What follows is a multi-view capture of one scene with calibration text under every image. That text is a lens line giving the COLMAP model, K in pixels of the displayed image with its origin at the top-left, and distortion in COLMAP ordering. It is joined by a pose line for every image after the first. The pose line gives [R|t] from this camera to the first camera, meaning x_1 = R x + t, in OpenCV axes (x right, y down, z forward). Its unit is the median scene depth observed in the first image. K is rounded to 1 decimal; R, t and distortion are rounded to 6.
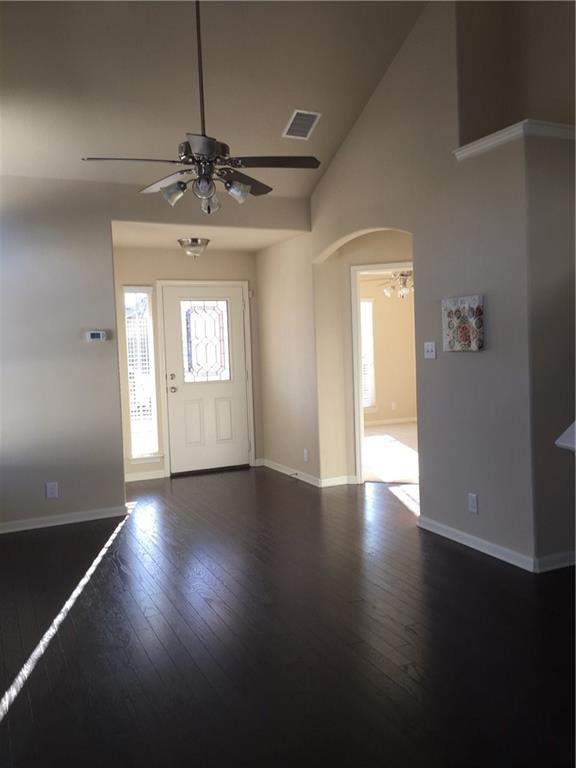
lens RADIAL K [[663.8, 0, 288.0], [0, 663.8, 384.0], [0, 0, 1]] dist [0.072876, -0.003580]
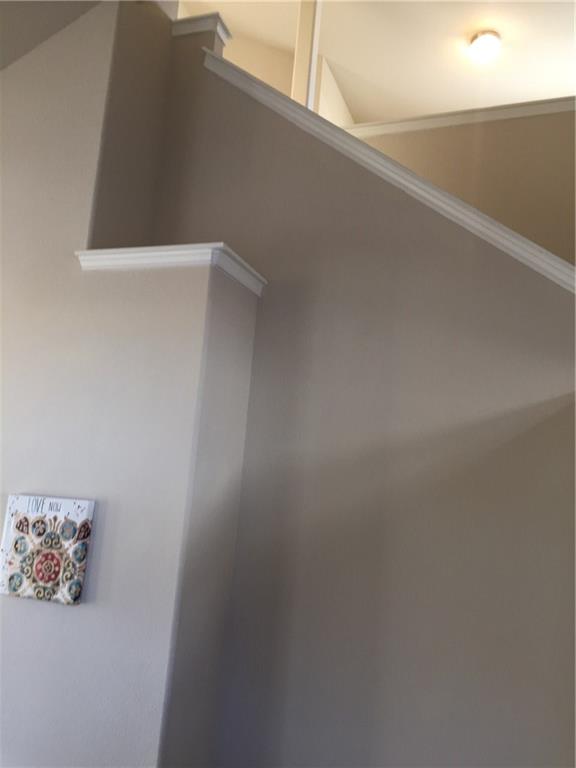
lens RADIAL K [[678.1, 0, 288.0], [0, 678.1, 384.0], [0, 0, 1]] dist [0.082633, -0.001891]
pose [[0.723644, 0.210142, 0.657404, 0.006302], [-0.068004, 0.969594, -0.235079, -0.103087], [-0.686815, 0.125407, 0.715932, 0.453946]]
